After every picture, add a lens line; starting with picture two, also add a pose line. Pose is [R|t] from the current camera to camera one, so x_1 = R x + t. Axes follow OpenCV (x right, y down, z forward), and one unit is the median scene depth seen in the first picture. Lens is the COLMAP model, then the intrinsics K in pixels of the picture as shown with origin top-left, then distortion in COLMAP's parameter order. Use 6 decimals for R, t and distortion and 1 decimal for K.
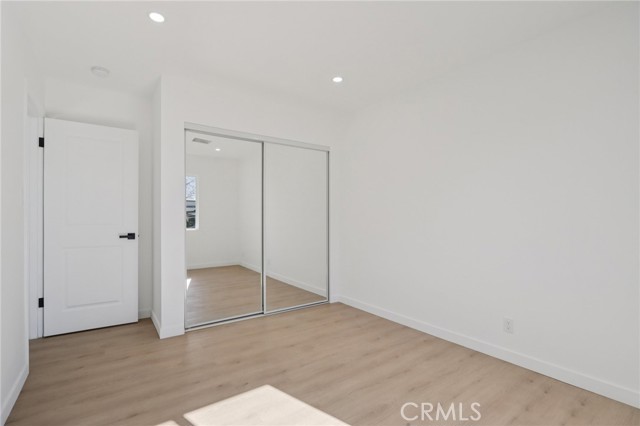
lens RADIAL K [[302.2, 0, 318.2], [0, 302.2, 217.9], [0, 0, 1]] dist [-0.015387, 0.002533]
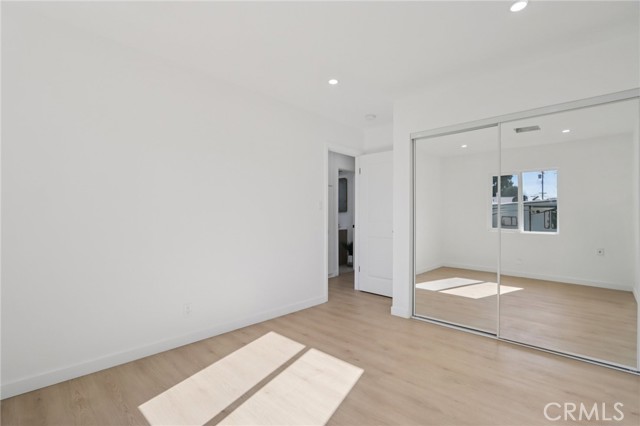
lens RADIAL K [[302.2, 0, 316.5], [0, 302.2, 212.9], [0, 0, 1]] dist [-0.015387, 0.002533]
pose [[0.170347, -0.009853, -0.985335, 0.802957], [-0.007543, 0.999908, -0.011303, -0.000207], [0.985355, 0.009358, 0.170257, 0.583878]]
